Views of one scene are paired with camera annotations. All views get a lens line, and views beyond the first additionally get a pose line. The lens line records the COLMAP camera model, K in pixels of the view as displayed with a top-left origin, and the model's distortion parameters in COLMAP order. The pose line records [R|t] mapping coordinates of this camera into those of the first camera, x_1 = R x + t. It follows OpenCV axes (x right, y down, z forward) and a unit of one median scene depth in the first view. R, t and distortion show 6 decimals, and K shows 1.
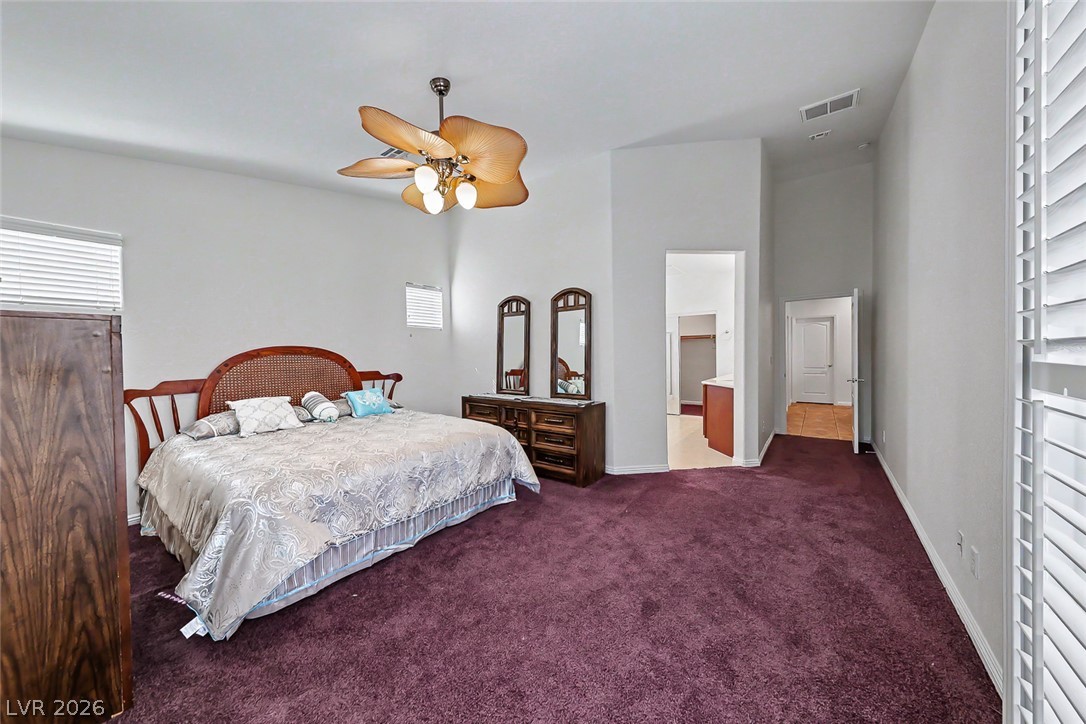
lens RADIAL K [[373.5, 0, 541.2], [0, 373.5, 356.9], [0, 0, 1]] dist [0.013837, -0.005655]
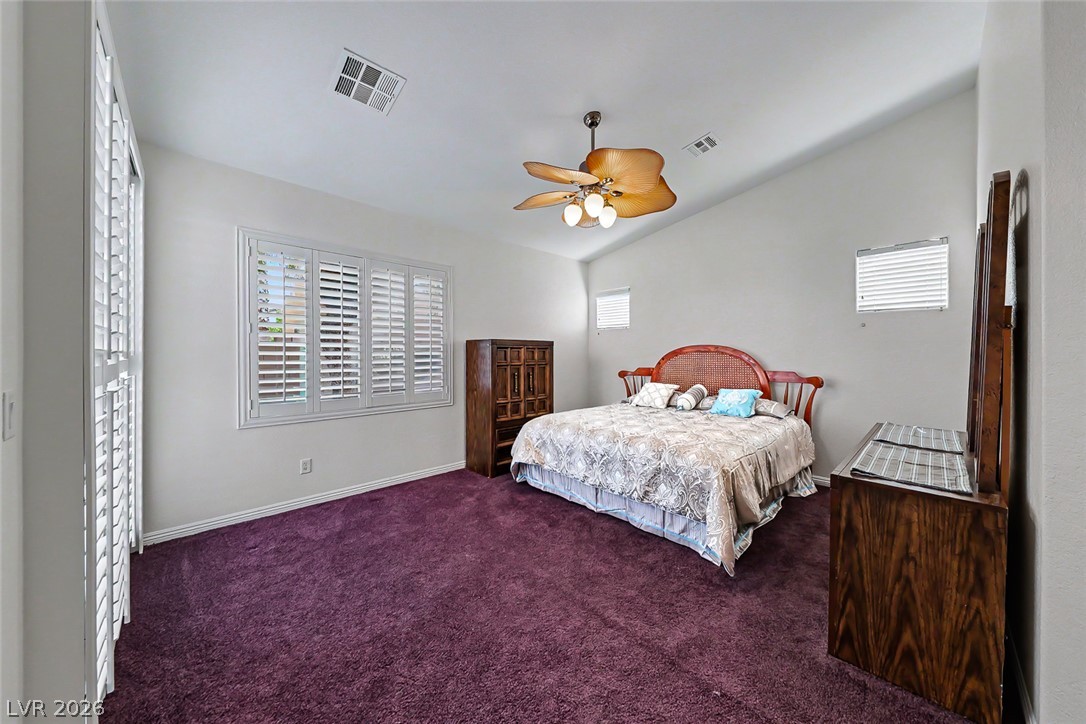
lens RADIAL K [[373.5, 0, 541.4], [0, 373.5, 357.2], [0, 0, 1]] dist [0.013837, -0.005655]
pose [[-0.178555, 0.018647, -0.983753, 0.816021], [-0.007781, 0.999762, 0.020363, -0.014362], [0.983899, 0.011290, -0.178367, 0.981542]]
